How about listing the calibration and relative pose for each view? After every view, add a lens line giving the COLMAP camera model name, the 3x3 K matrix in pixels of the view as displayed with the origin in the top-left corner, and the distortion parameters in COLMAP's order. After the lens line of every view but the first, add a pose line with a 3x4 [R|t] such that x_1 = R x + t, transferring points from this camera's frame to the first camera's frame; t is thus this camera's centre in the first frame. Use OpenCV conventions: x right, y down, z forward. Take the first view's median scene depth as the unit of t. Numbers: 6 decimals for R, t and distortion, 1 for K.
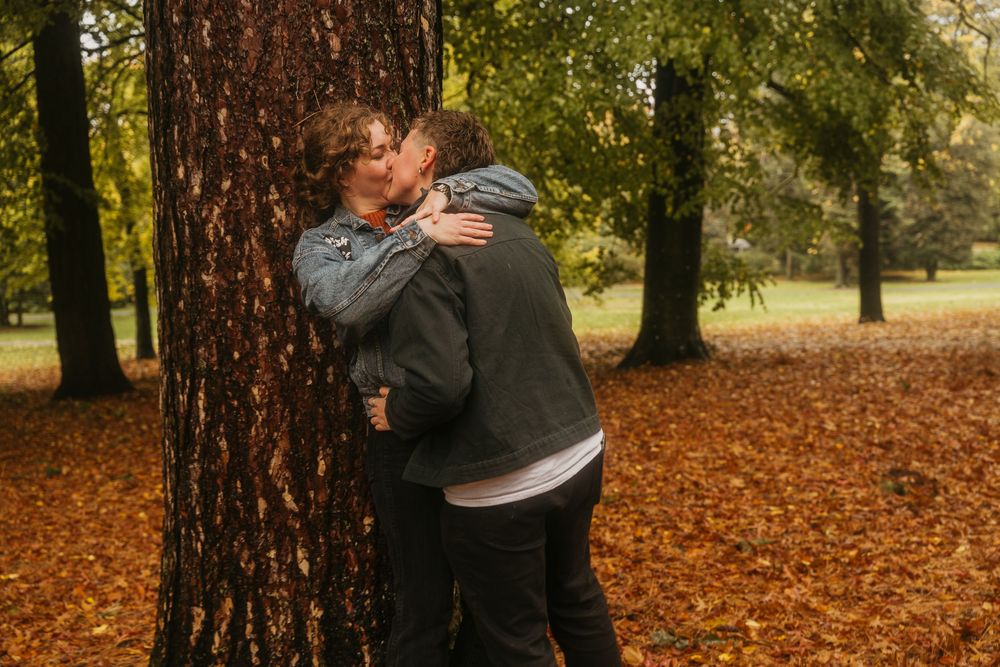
lens RADIAL K [[1104.9, 0, 500.0], [0, 1104.9, 335.8], [0, 0, 1]] dist [0.009926, 0.000000]
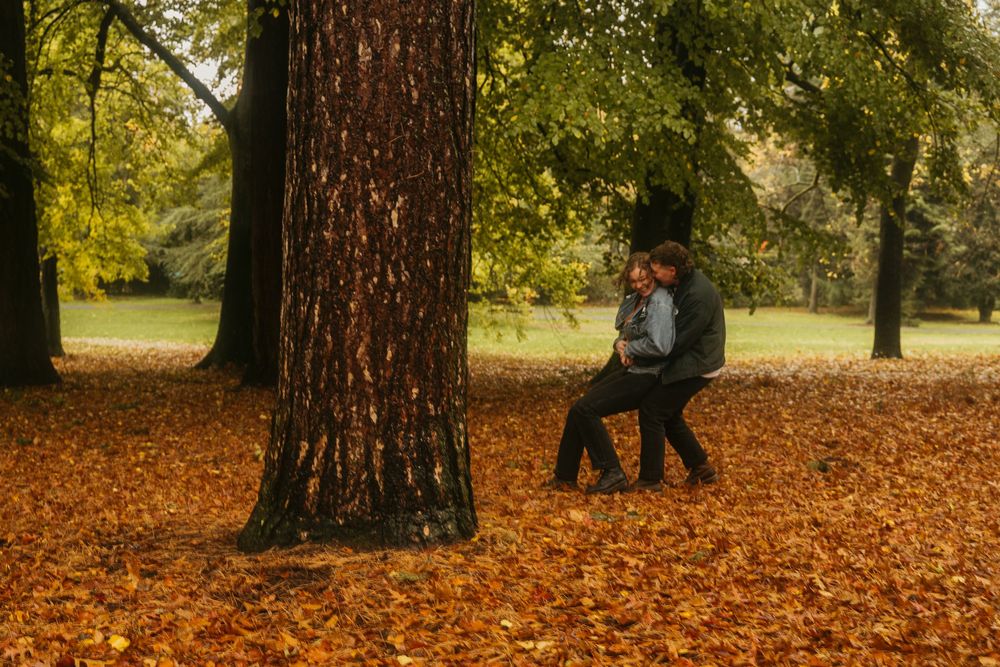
lens RADIAL K [[1390.2, 0, 437.4], [0, 1390.2, 421.7], [0, 0, 1]] dist [0.031150, 0.000000]
pose [[0.998436, 0.055202, -0.008836, -0.065583], [-0.054817, 0.997729, 0.039135, 0.129453], [0.010976, -0.038589, 0.999195, -1.016035]]
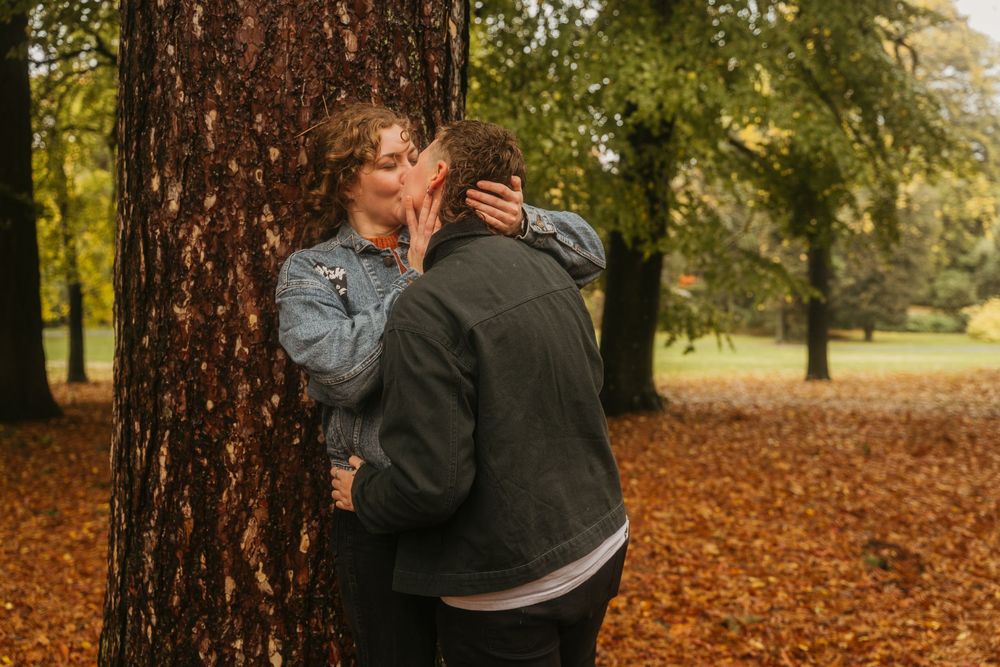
lens RADIAL K [[1104.9, 0, 503.0], [0, 1104.9, 336.6], [0, 0, 1]] dist [0.009926, 0.000000]
pose [[0.997159, 0.049311, 0.056936, -0.065225], [-0.047252, 0.998199, -0.036955, -0.012981], [-0.058656, 0.034160, 0.997694, 0.146076]]
